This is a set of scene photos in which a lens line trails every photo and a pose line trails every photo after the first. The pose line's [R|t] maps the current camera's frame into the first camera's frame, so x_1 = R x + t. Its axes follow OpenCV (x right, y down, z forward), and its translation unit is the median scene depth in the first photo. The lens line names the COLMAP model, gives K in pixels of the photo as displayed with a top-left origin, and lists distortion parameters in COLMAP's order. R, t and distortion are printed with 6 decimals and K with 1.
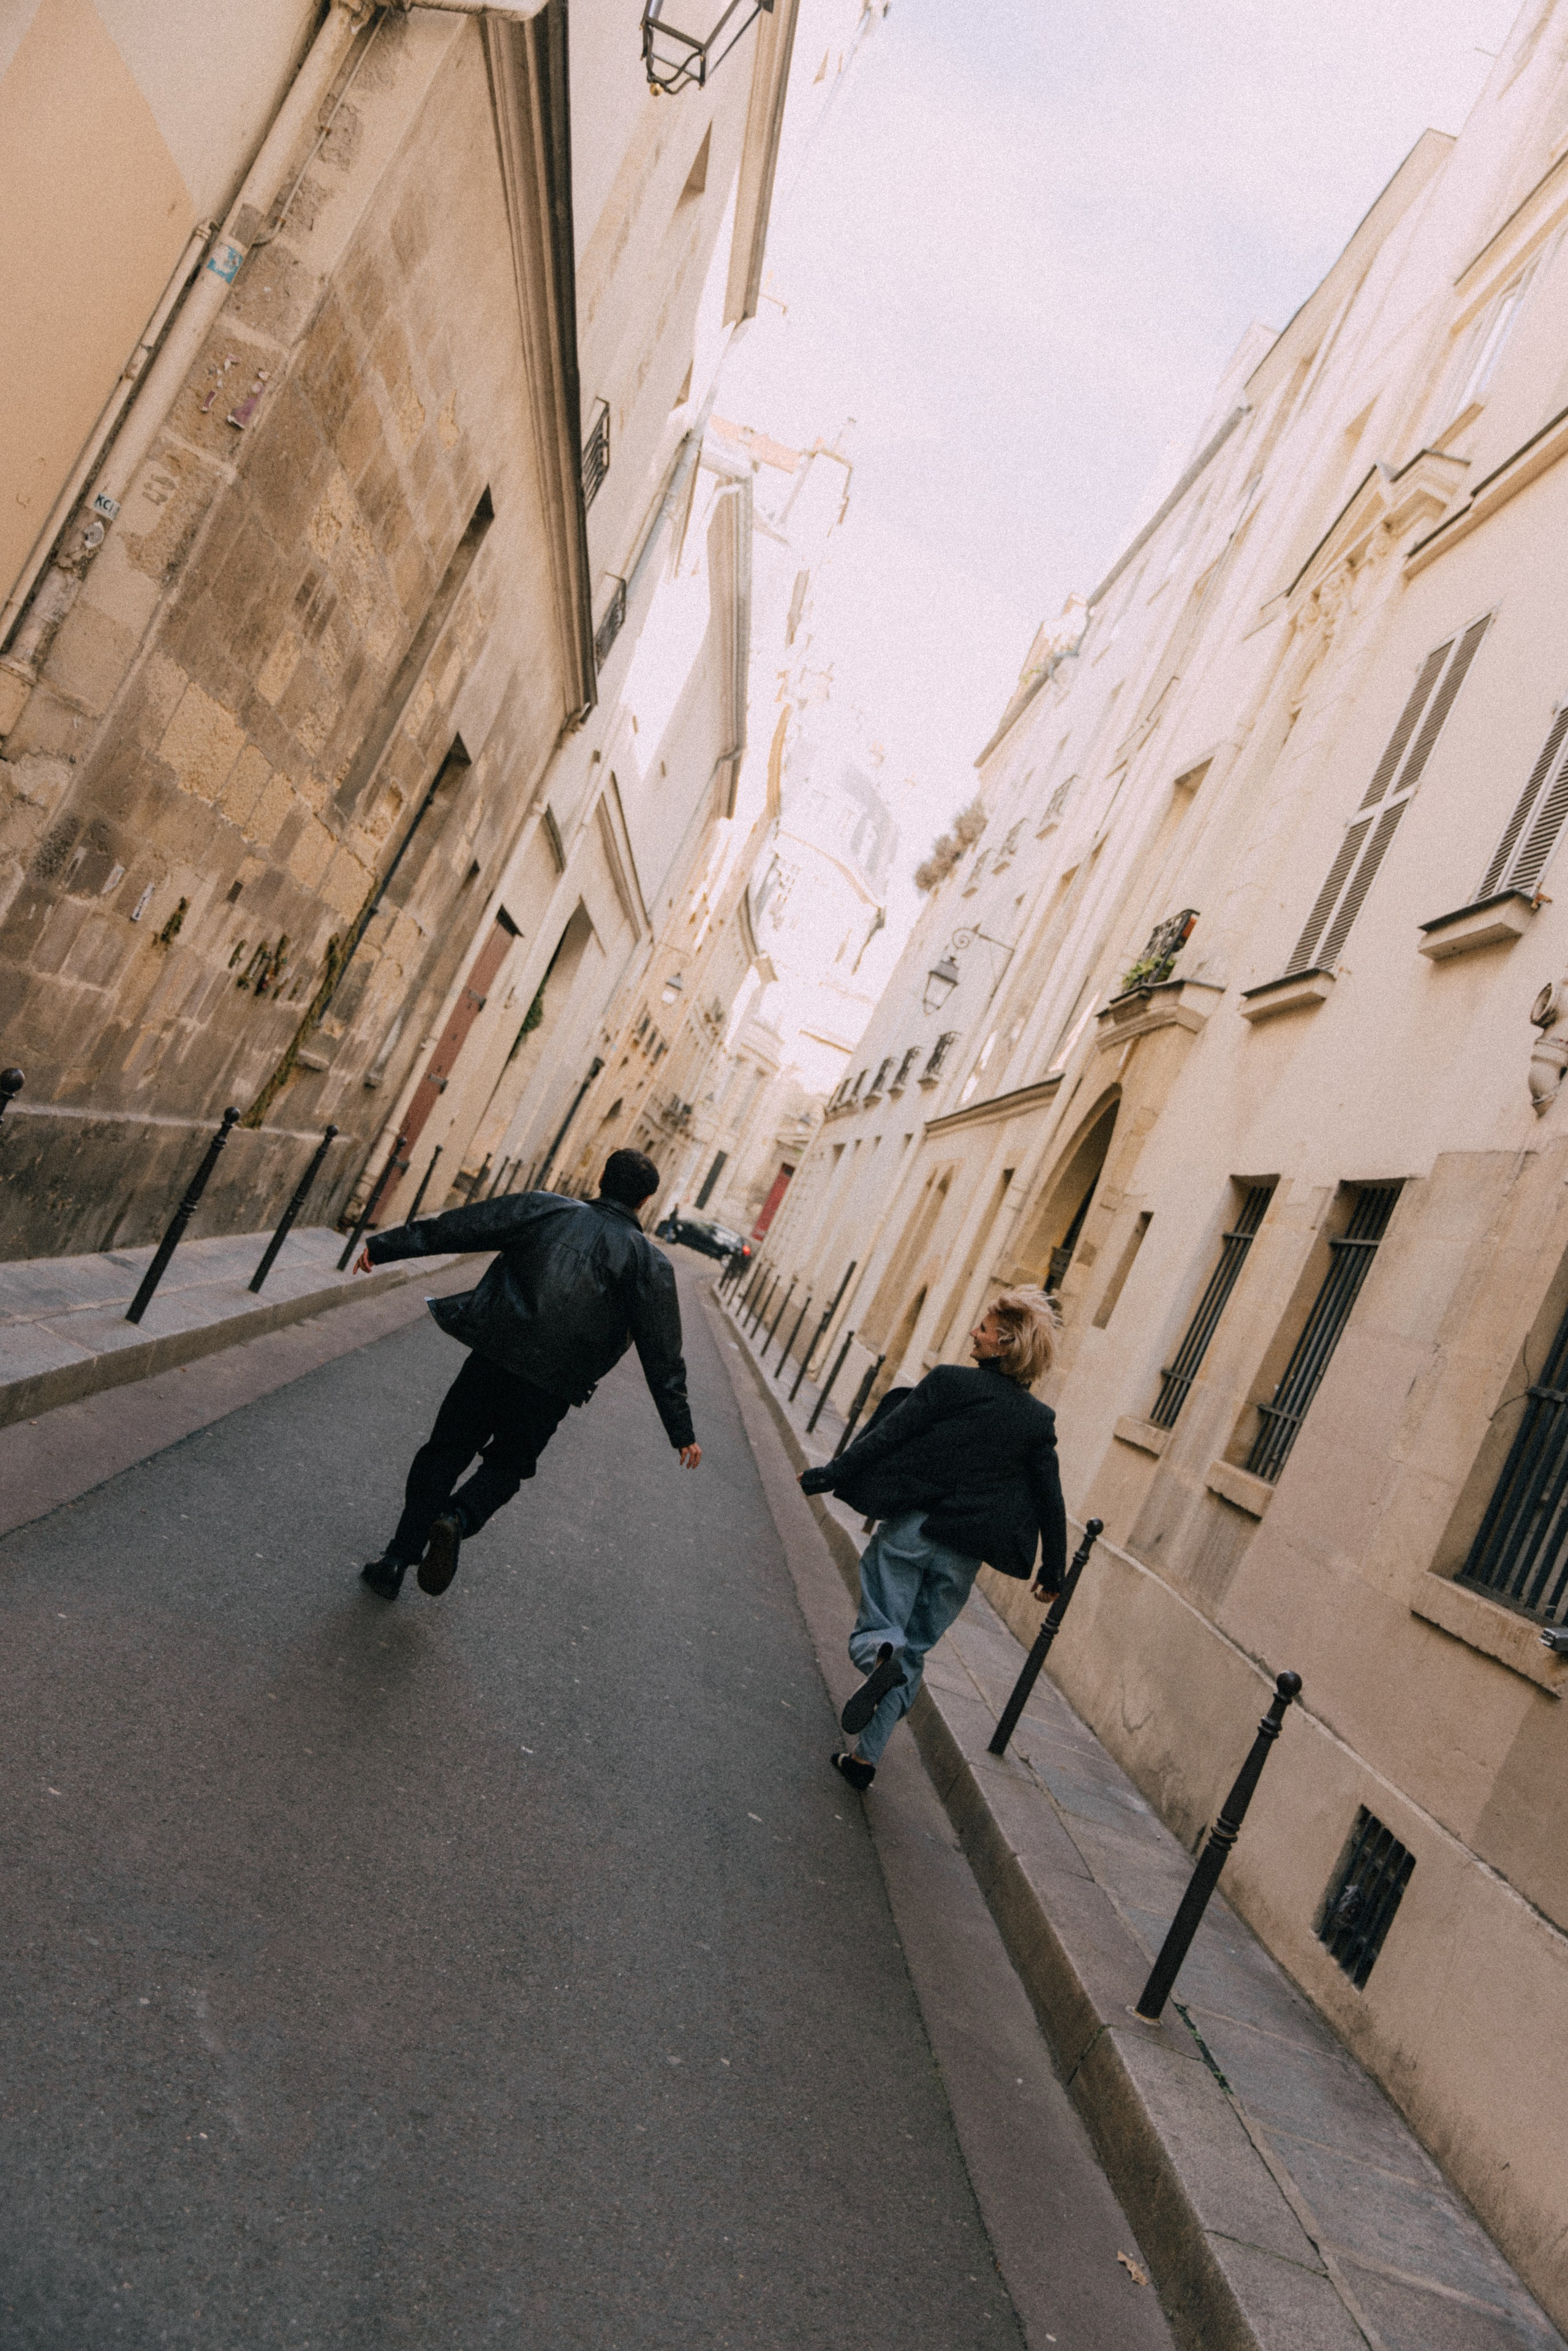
lens RADIAL K [[2322.3, 0, 784.0], [0, 2322.3, 1175.5], [0, 0, 1]] dist [0.004144, -0.000047]
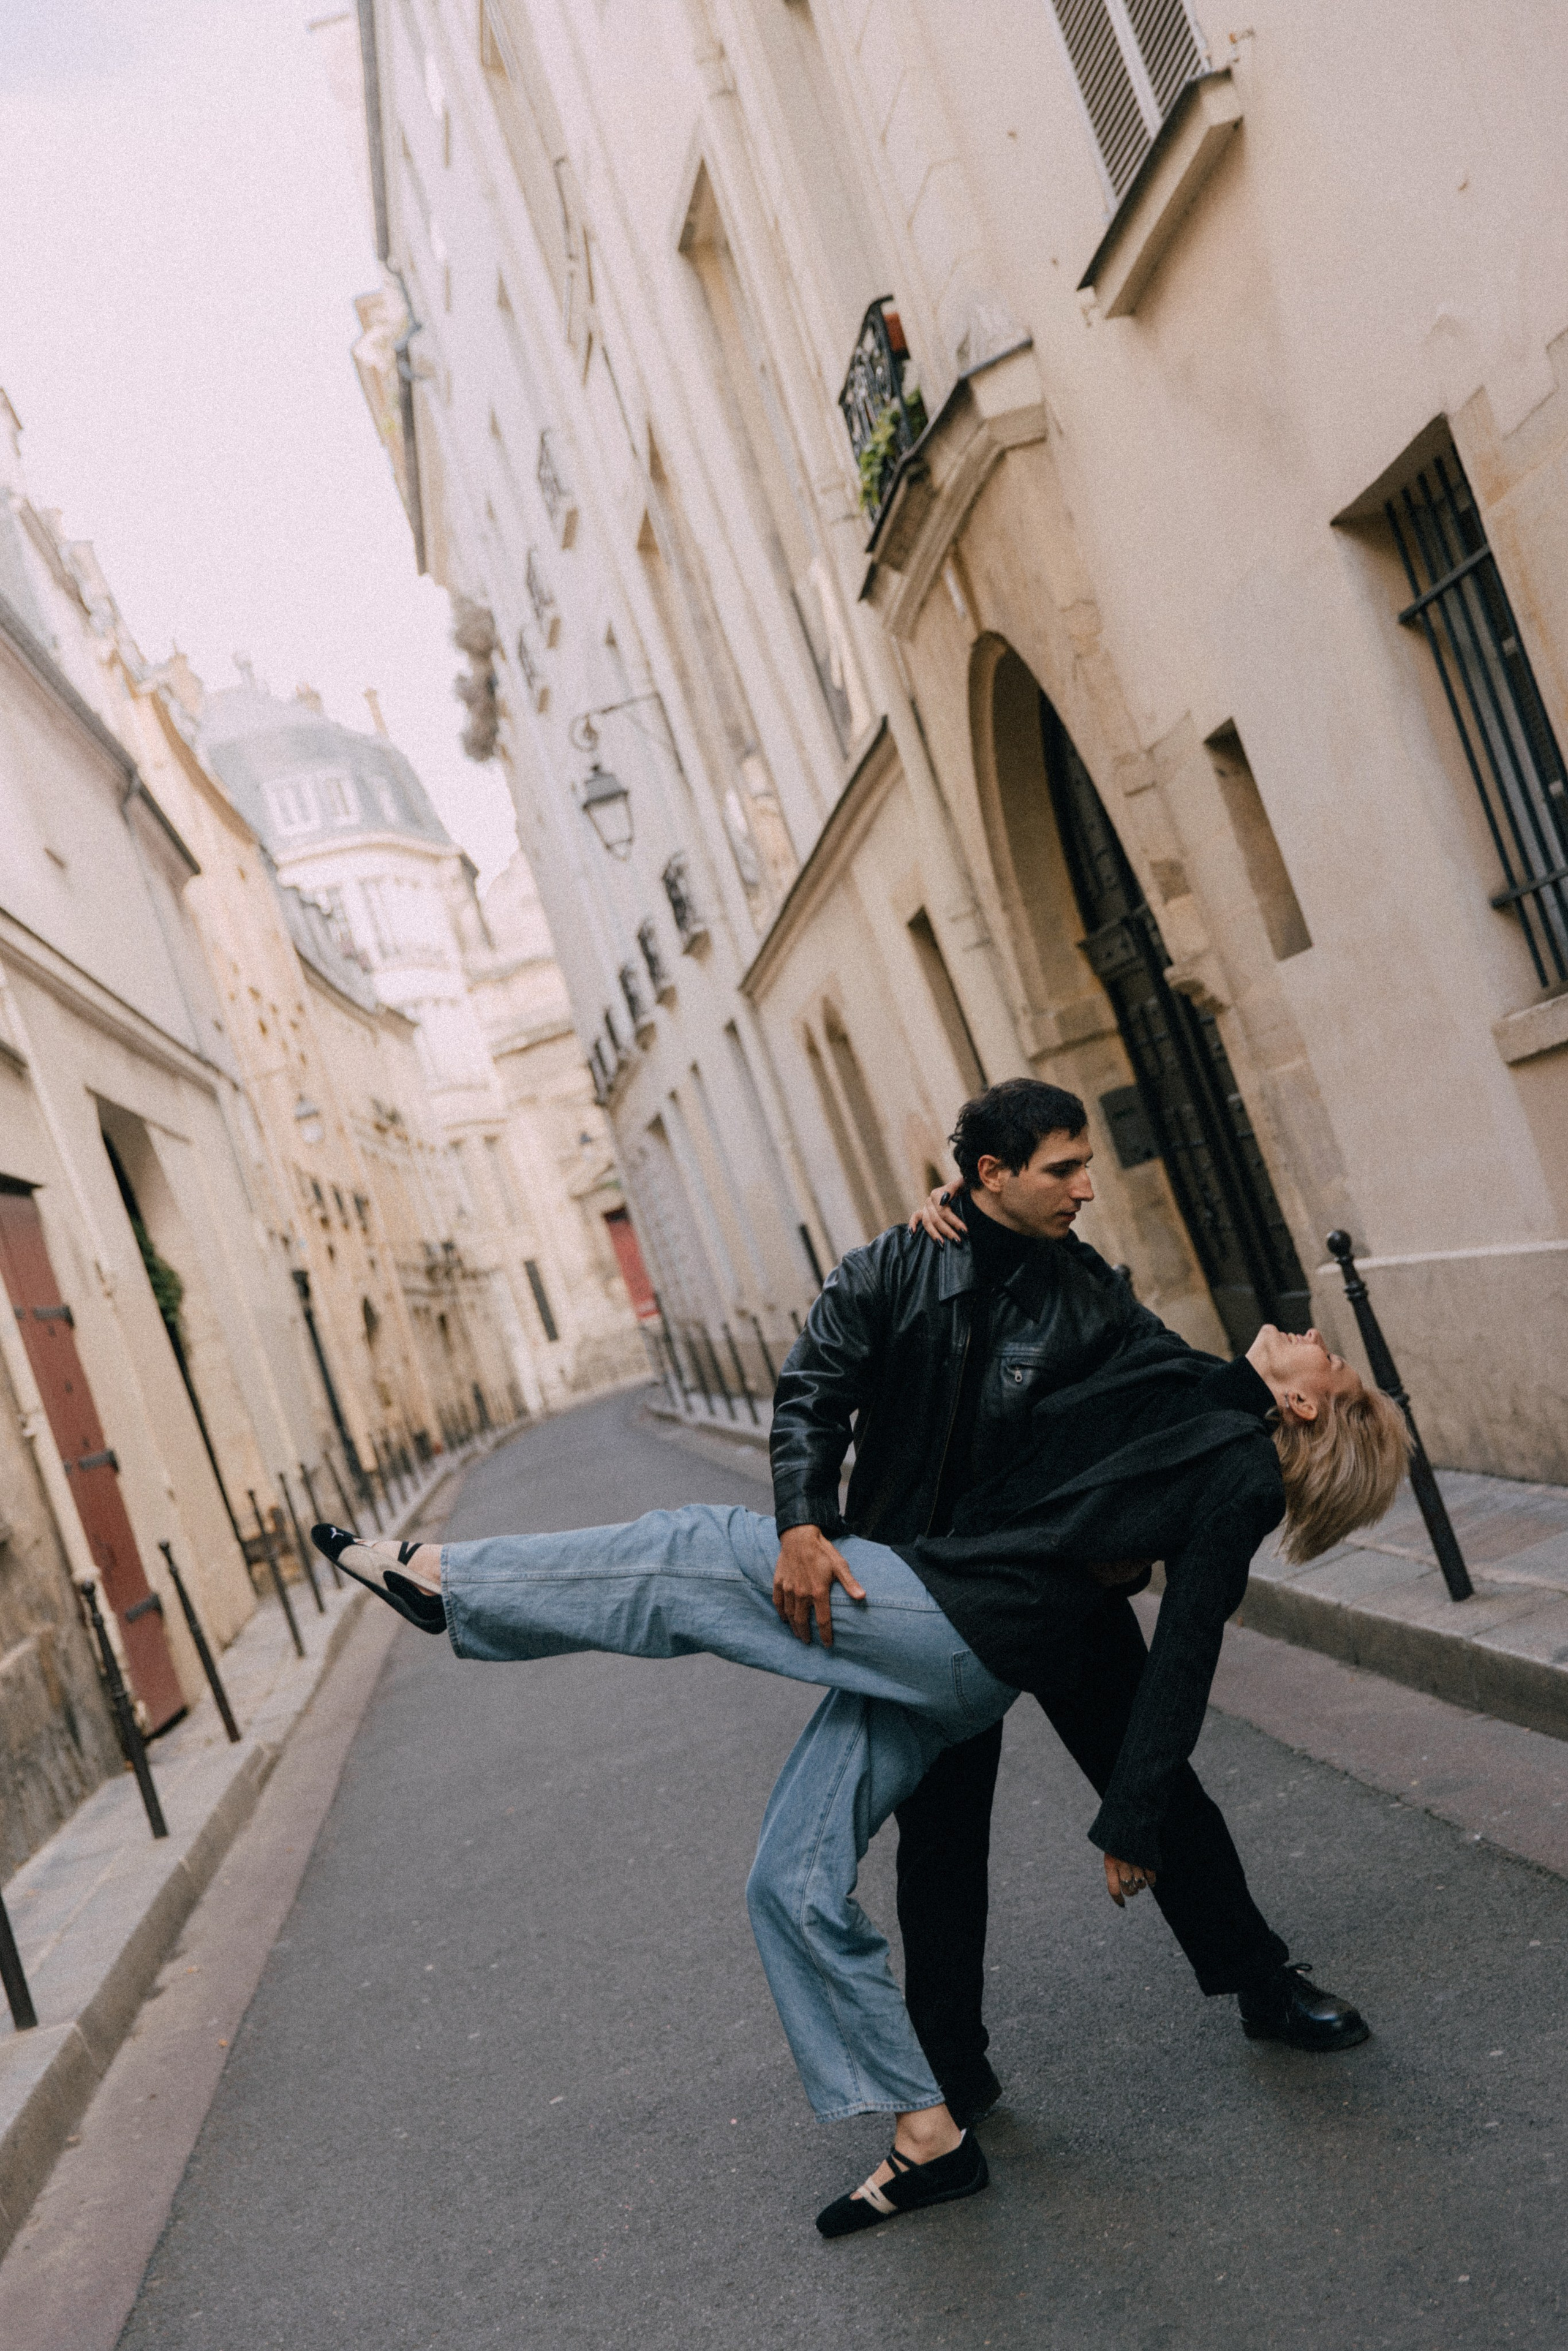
lens RADIAL K [[2748.8, 0, 784.0], [0, 2748.8, 1175.5], [0, 0, 1]] dist [0.004681, 0.016669]
pose [[0.736037, -0.673008, 0.072871, -0.017531], [0.673378, 0.738939, 0.023057, 0.005873], [-0.069365, 0.032099, 0.997075, 0.226998]]
